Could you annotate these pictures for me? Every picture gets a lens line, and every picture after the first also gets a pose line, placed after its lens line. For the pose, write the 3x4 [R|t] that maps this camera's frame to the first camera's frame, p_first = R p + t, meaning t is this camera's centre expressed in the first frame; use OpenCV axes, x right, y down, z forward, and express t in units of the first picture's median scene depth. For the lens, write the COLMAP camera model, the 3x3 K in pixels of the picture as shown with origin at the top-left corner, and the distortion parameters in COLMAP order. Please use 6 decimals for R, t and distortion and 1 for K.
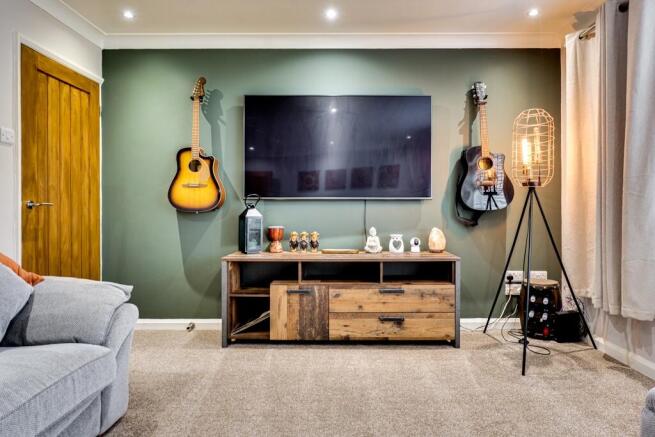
lens RADIAL K [[334.9, 0, 327.5], [0, 334.9, 218.5], [0, 0, 1]] dist [-0.000690, -0.000127]
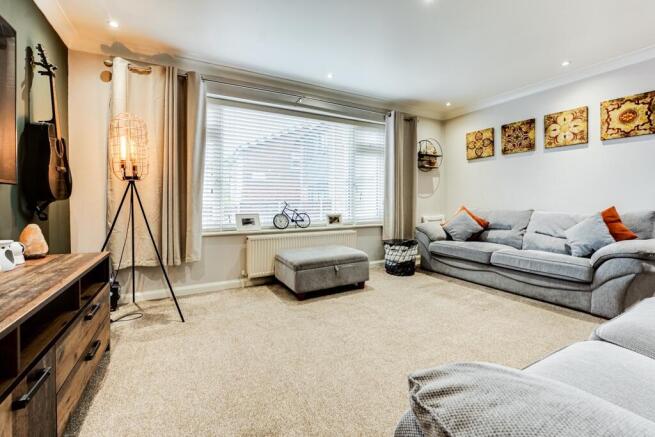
lens RADIAL K [[272.9, 0, 328.4], [0, 272.9, 212.2], [0, 0, 1]] dist [-0.001951, -0.000352]
pose [[-0.478870, -0.019930, 0.877659, -0.568376], [0.003923, 0.999684, 0.024841, -0.004208], [-0.877877, 0.015339, -0.478641, 0.858234]]
